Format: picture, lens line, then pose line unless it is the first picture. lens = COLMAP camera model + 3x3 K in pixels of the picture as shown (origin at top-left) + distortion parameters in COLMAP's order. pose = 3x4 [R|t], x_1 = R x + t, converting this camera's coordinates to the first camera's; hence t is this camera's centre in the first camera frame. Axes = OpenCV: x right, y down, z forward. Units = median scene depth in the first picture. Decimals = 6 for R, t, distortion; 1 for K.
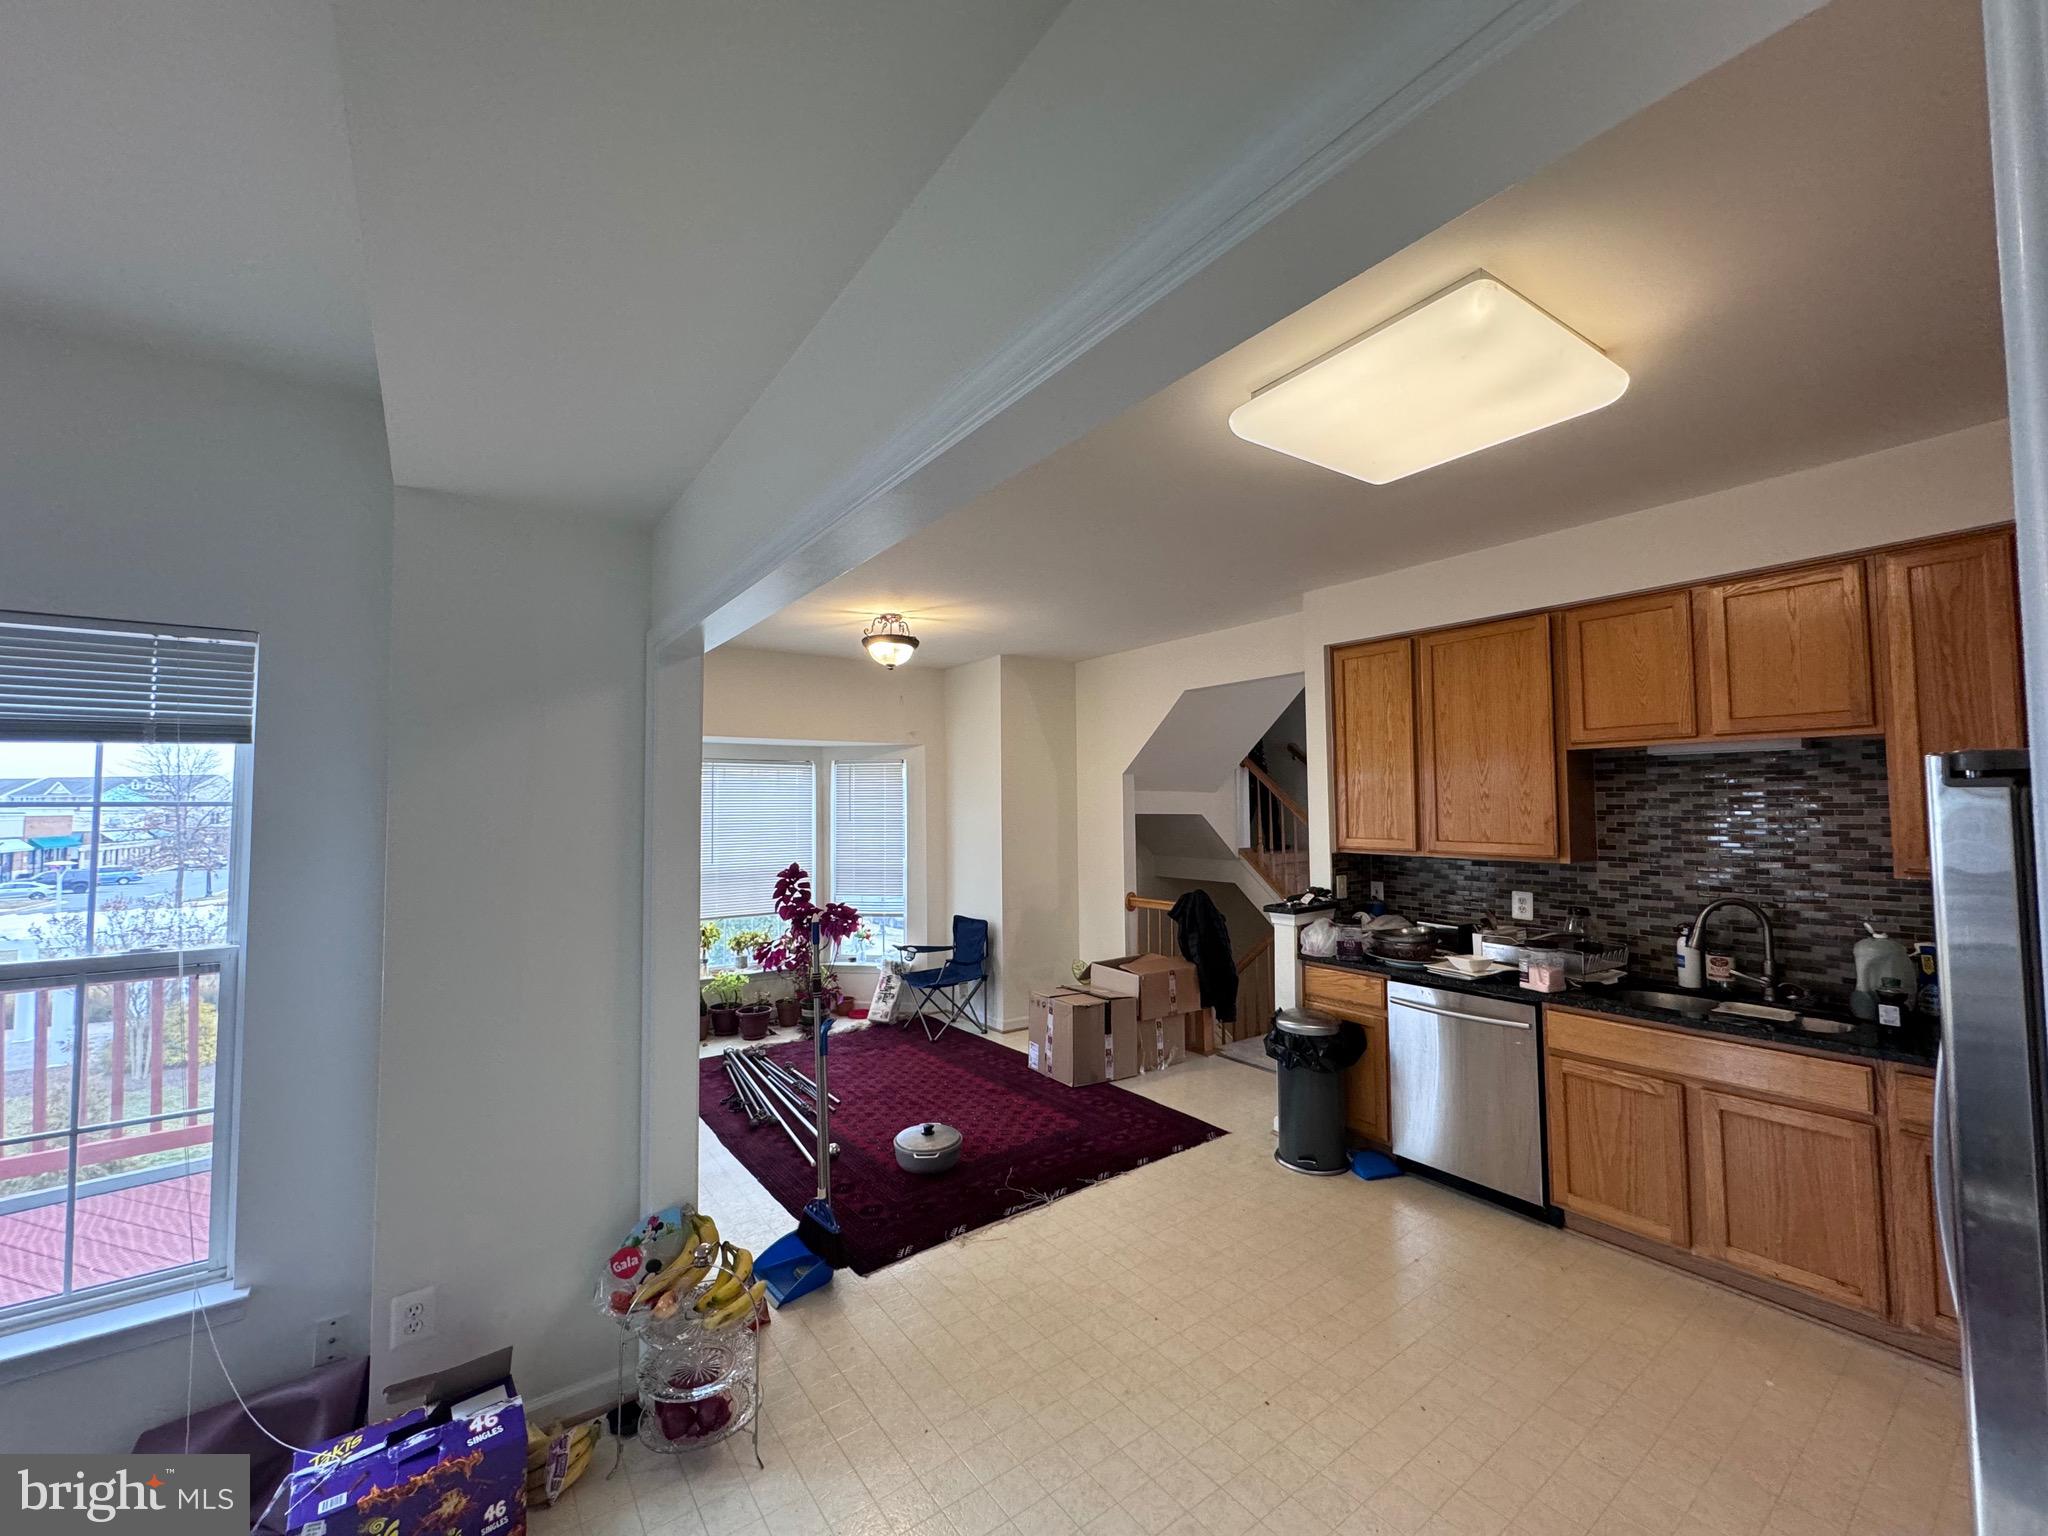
lens RADIAL K [[828.3, 0, 1023.4], [0, 828.3, 764.9], [0, 0, 1]] dist [-0.004574, -0.000214]
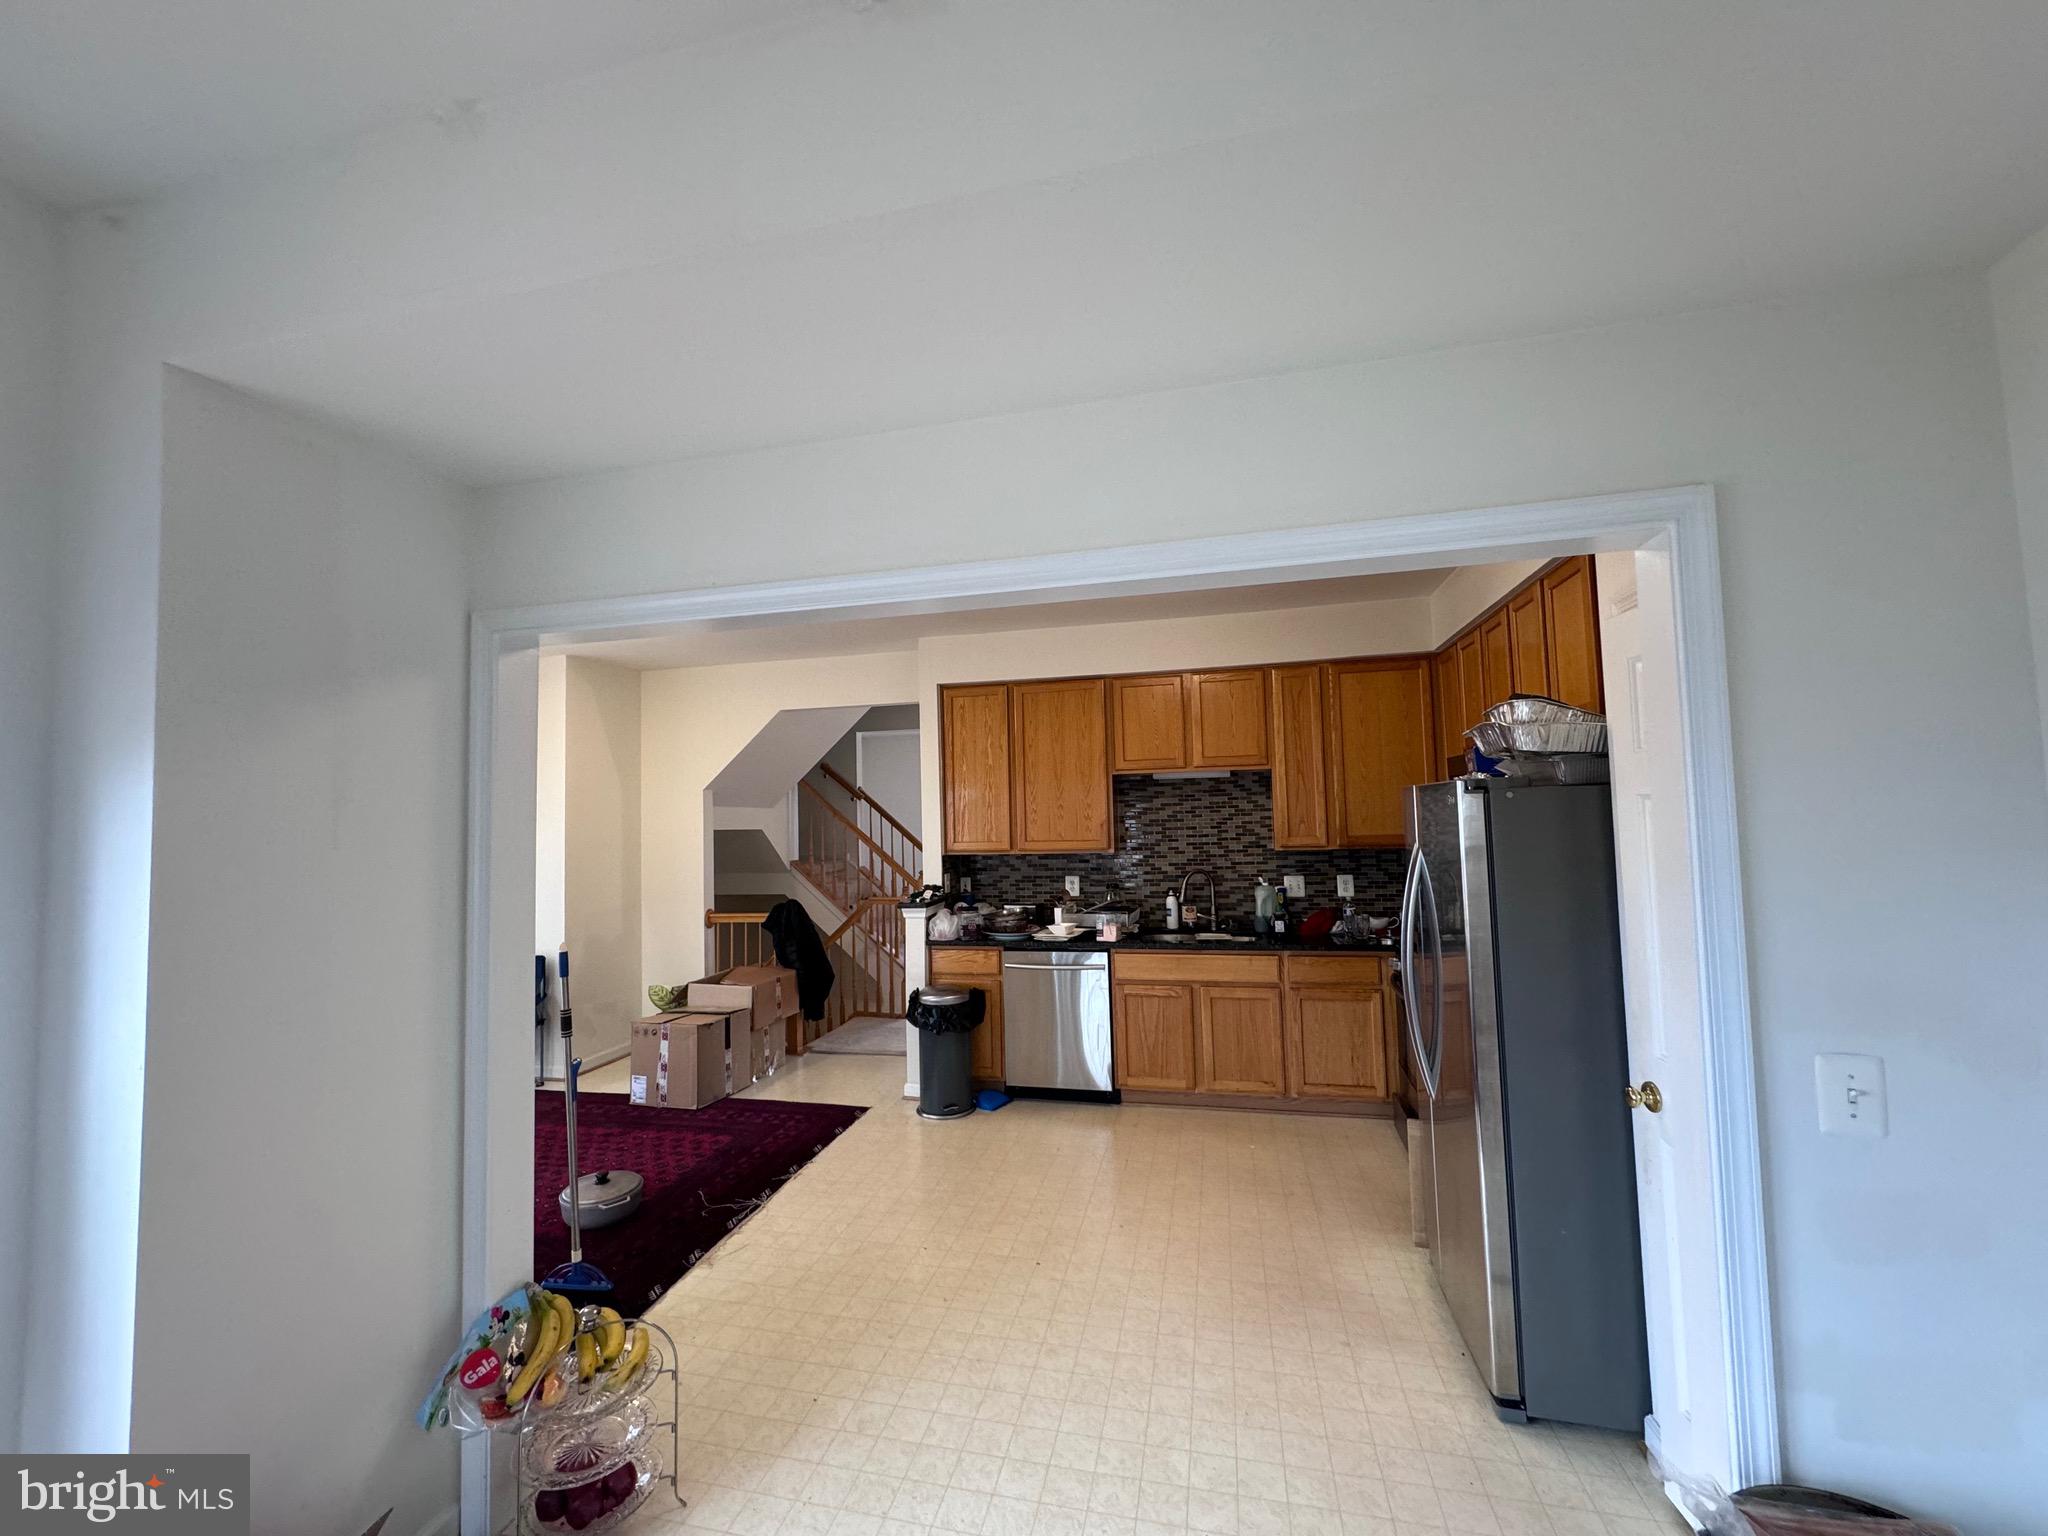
lens RADIAL K [[828.3, 0, 1034.4], [0, 828.3, 767.6], [0, 0, 1]] dist [-0.004574, -0.000214]
pose [[0.749742, 0.024956, 0.661260, -0.385071], [-0.011752, 0.999633, -0.024402, 0.006712], [-0.661626, 0.010524, 0.749760, 0.000748]]
